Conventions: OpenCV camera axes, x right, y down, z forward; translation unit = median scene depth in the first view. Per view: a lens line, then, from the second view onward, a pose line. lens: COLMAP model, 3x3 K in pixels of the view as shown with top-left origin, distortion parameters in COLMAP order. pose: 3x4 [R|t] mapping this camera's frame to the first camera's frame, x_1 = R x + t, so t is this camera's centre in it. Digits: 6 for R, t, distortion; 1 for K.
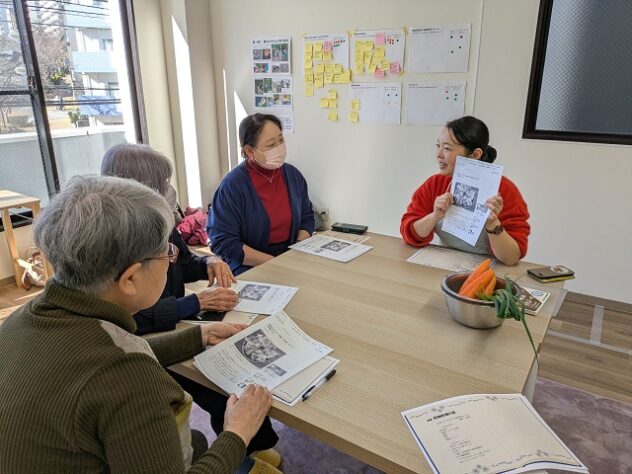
lens RADIAL K [[457.8, 0, 322.7], [0, 457.8, 223.9], [0, 0, 1]] dist [0.043956, -0.000842]
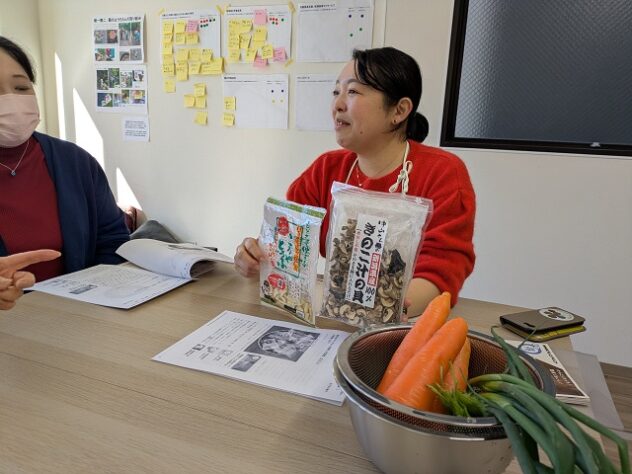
lens RADIAL K [[481.6, 0, 316.0], [0, 481.6, 237.0], [0, 0, 1]] dist [0.038043, -0.001112]
pose [[0.980998, 0.003516, 0.193987, 0.054919], [0.010806, 0.997294, -0.072724, 0.019268], [-0.193718, 0.073439, 0.978305, 0.202317]]
